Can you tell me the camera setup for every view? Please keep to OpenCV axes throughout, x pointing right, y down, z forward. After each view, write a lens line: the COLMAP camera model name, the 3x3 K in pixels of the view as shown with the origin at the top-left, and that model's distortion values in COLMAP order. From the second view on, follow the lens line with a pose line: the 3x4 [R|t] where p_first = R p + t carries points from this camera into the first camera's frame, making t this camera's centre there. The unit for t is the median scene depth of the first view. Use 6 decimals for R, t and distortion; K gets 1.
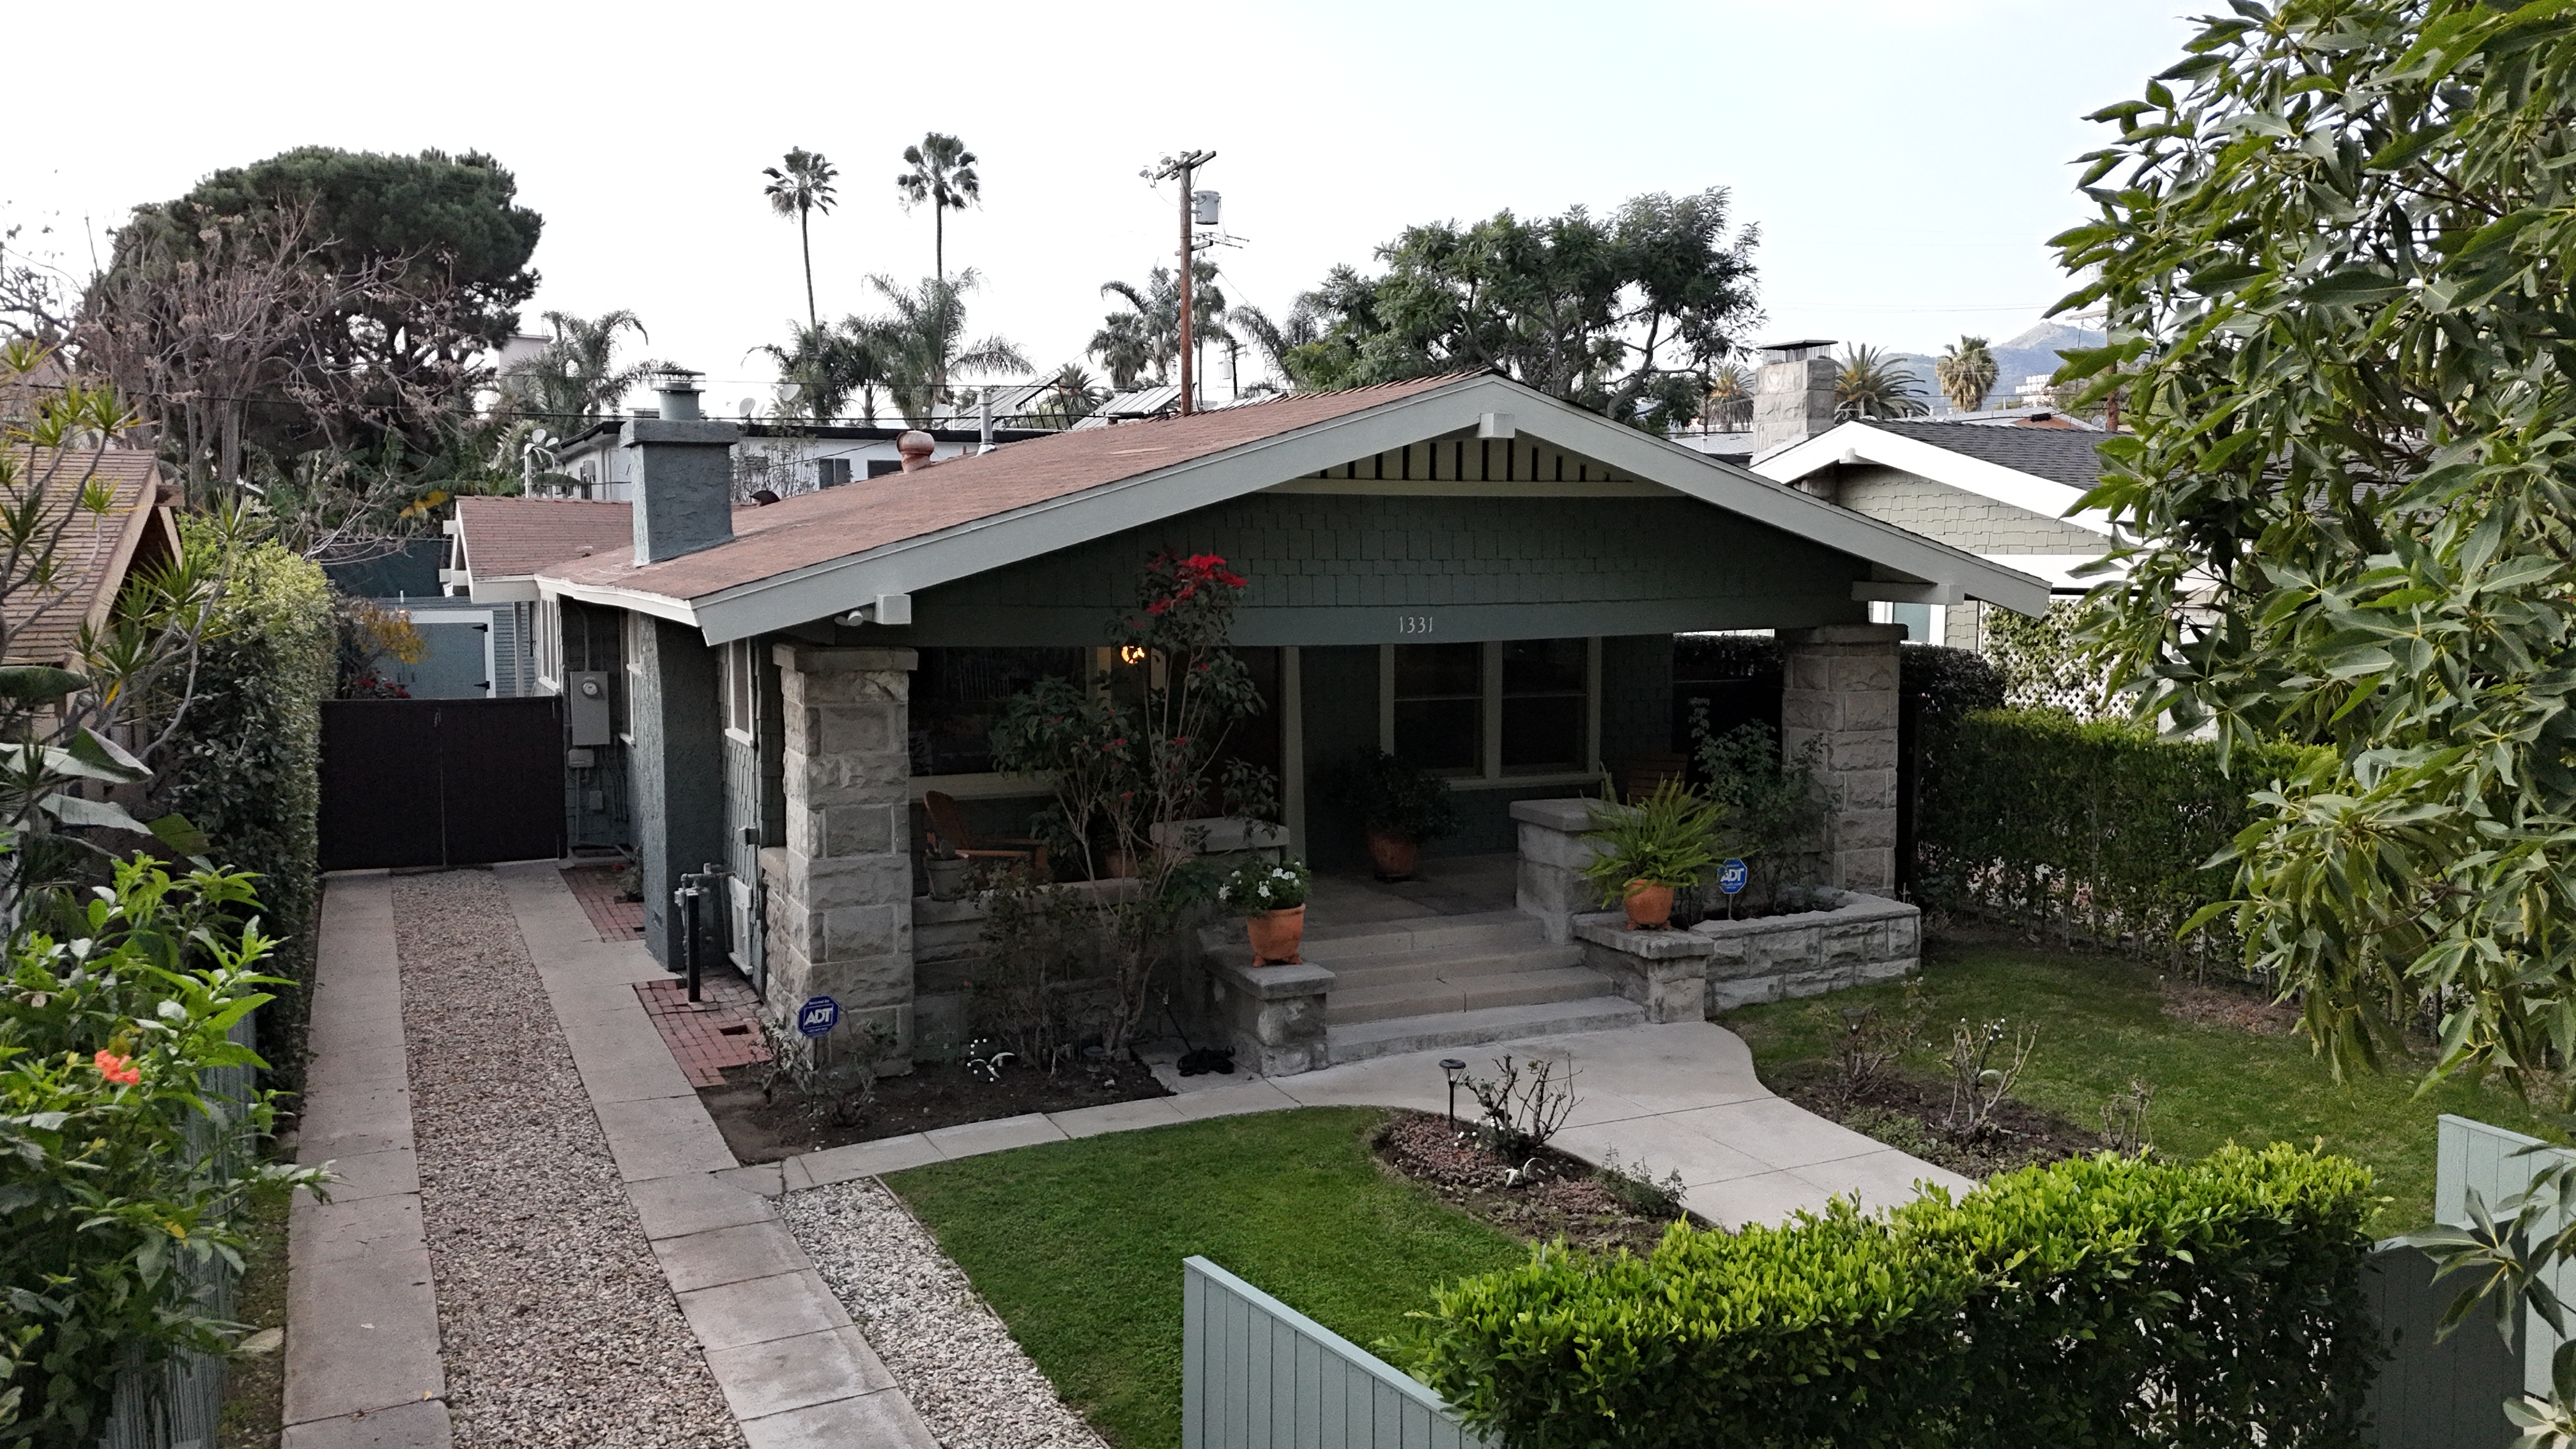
lens RADIAL K [[1866.8, 0, 1284.1], [0, 1866.8, 728.8], [0, 0, 1]] dist [0.070181, -0.066297]
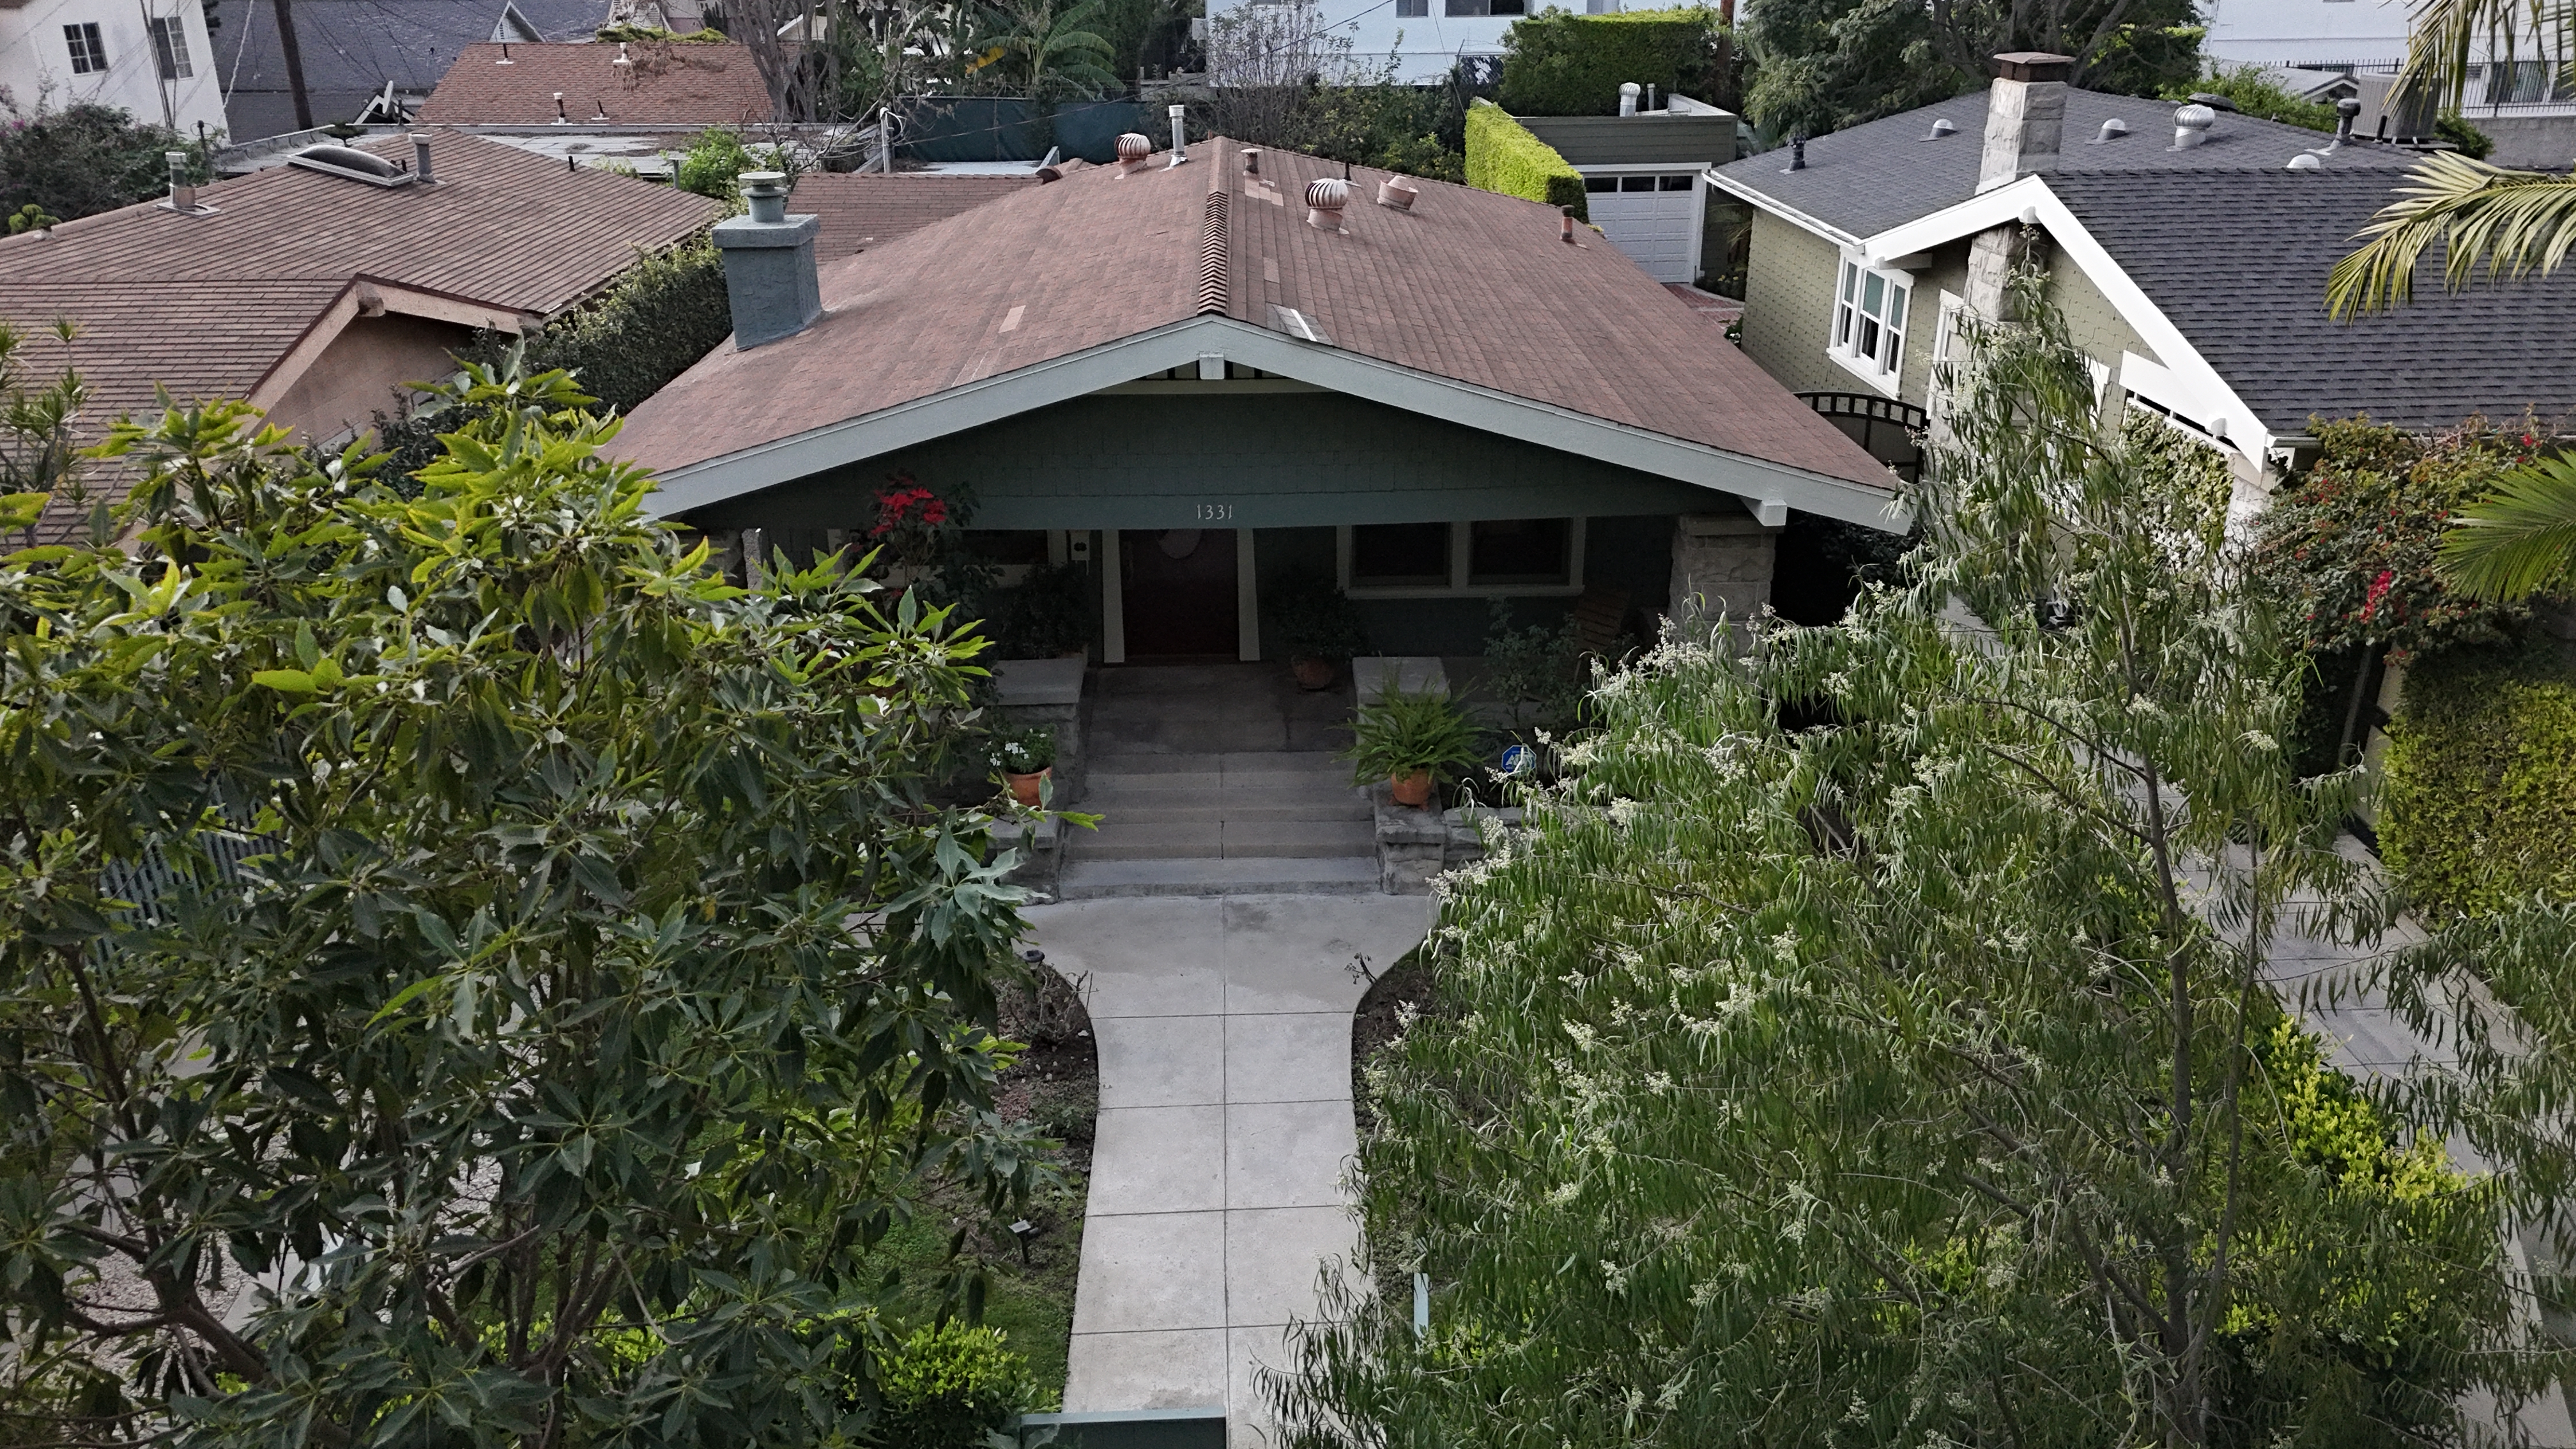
lens RADIAL K [[1866.8, 0, 1284.1], [0, 1866.8, 728.8], [0, 0, 1]] dist [0.070181, -0.066297]
pose [[0.912369, 0.148698, -0.381408, 0.541371], [-0.027593, 0.951916, 0.305114, -0.268740], [0.408438, -0.267852, 0.872601, 0.031524]]
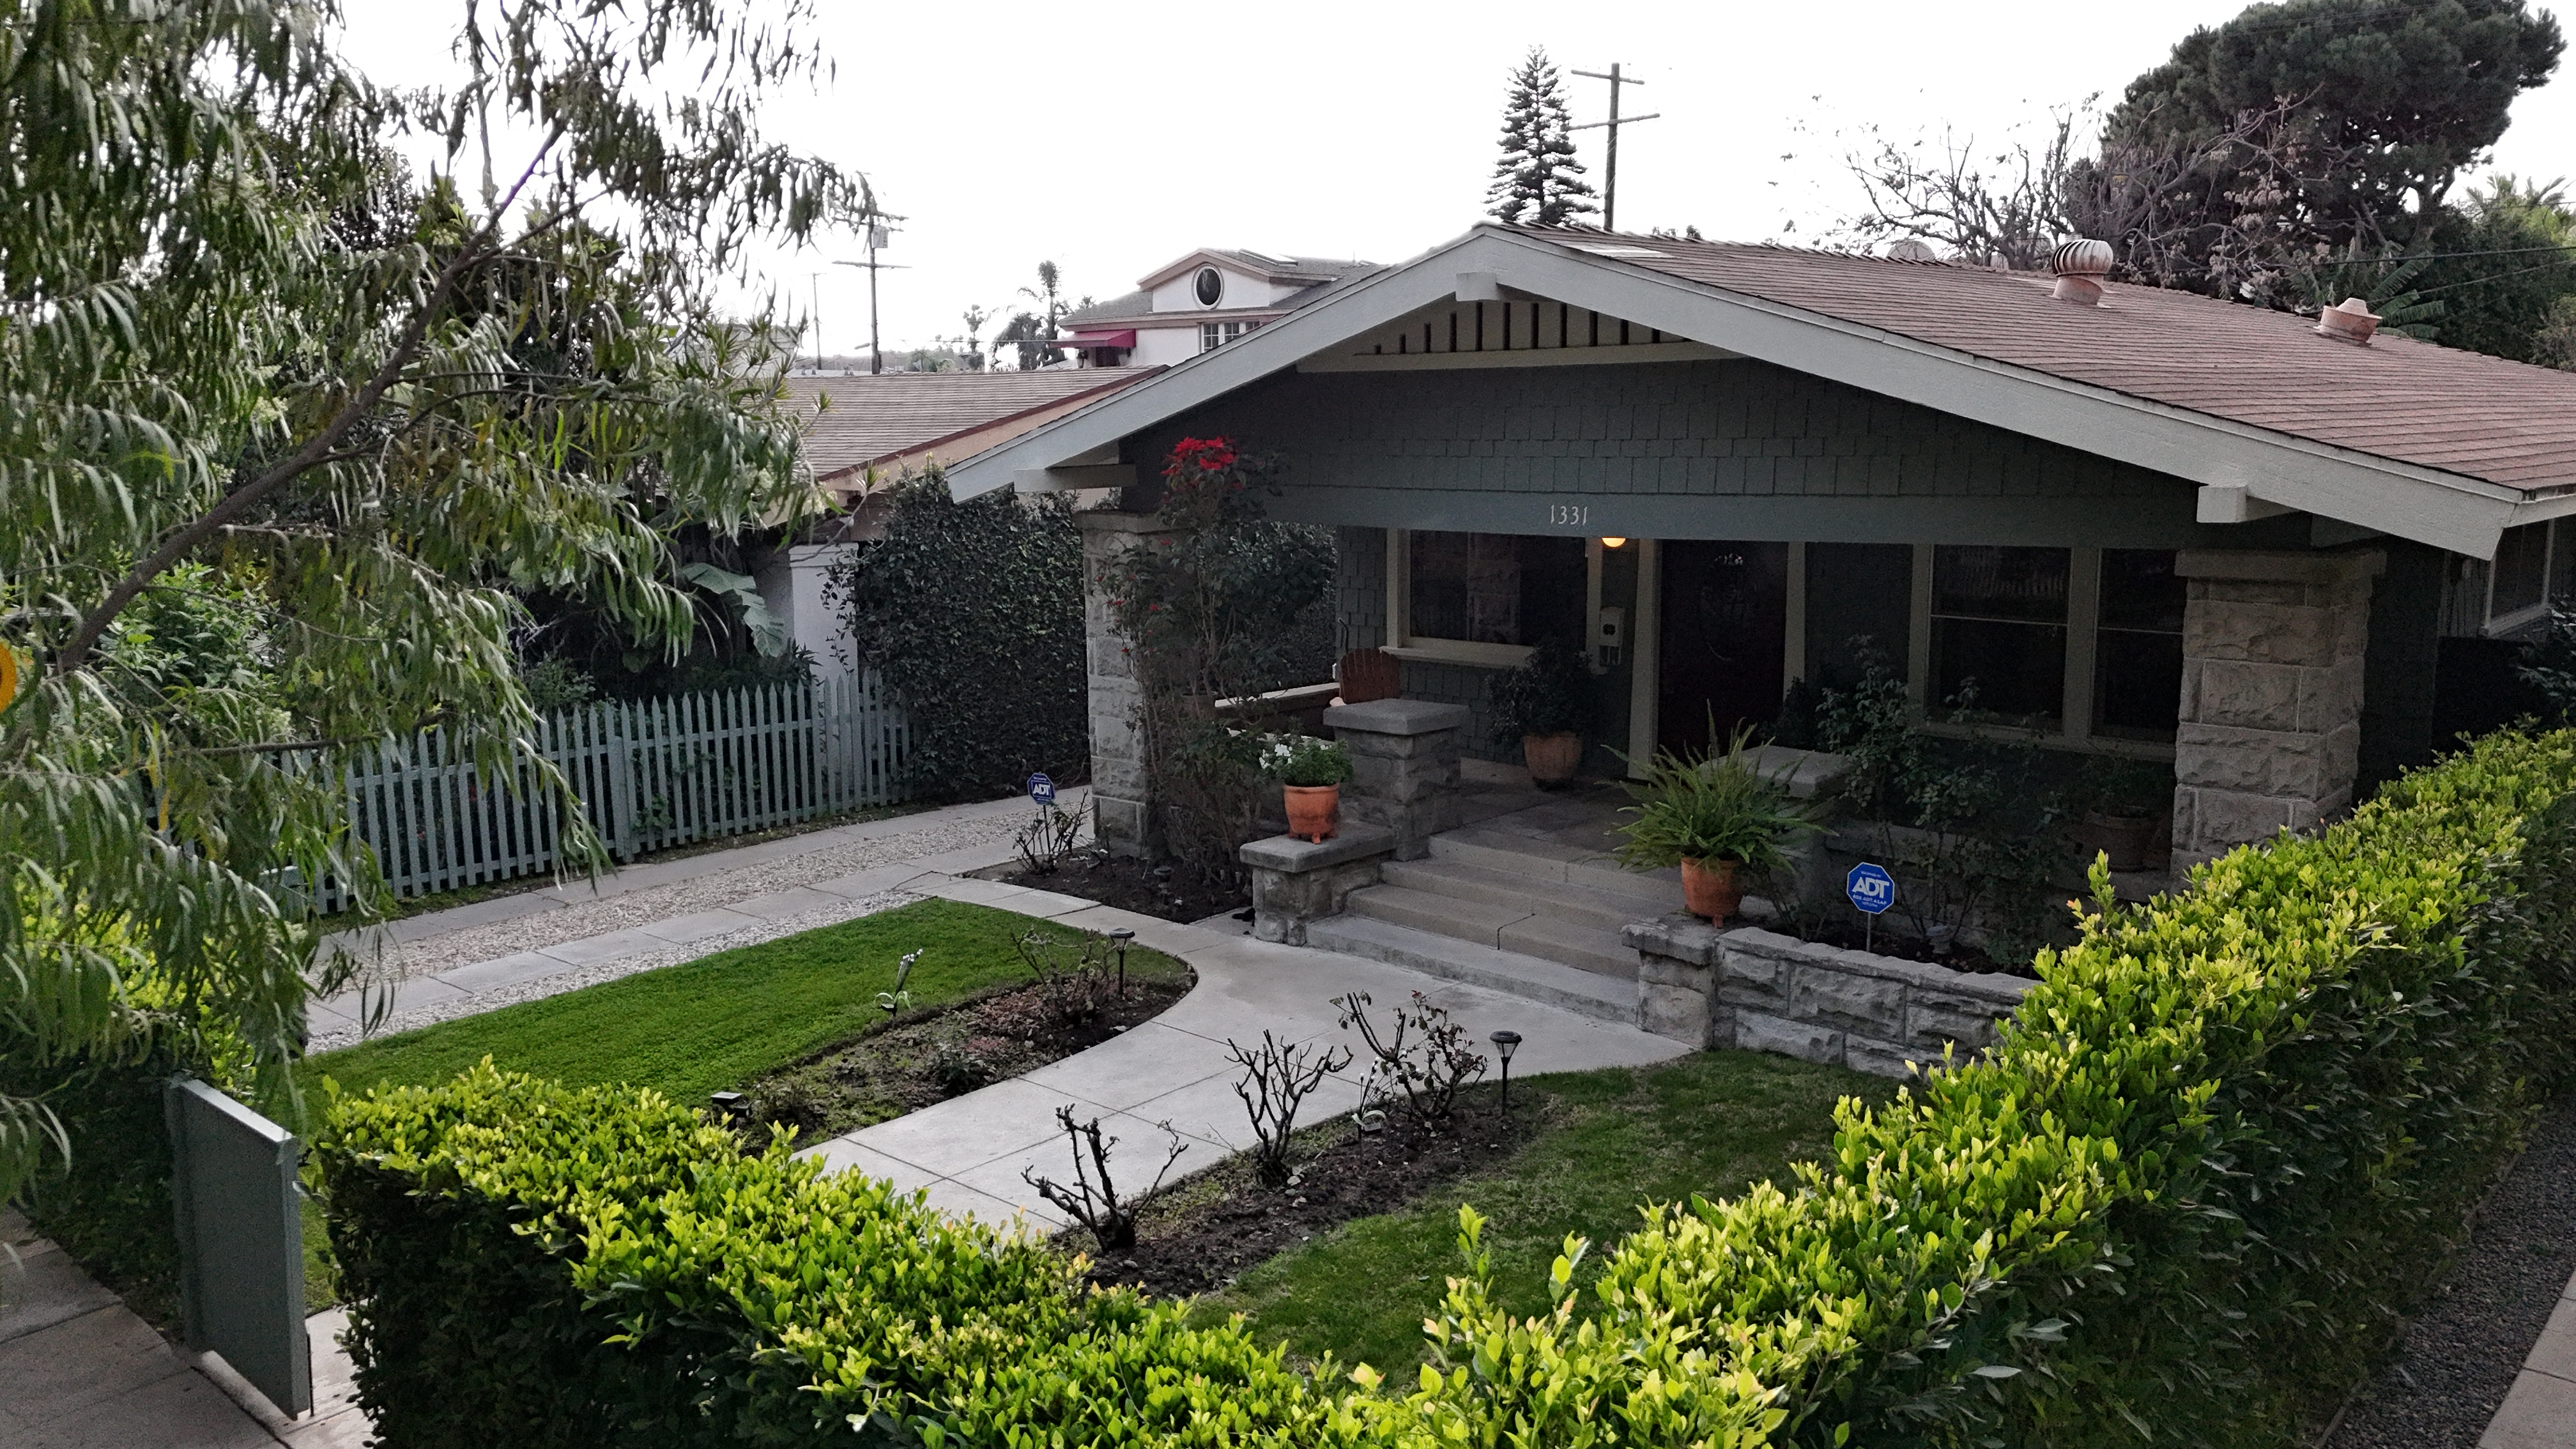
lens RADIAL K [[1866.8, 0, 1284.1], [0, 1866.8, 728.8], [0, 0, 1]] dist [0.070181, -0.066297]
pose [[0.363034, 0.144676, -0.920476, 0.846138], [-0.079345, 0.989084, 0.124166, -0.054917], [0.928391, 0.027958, 0.370550, 0.551942]]
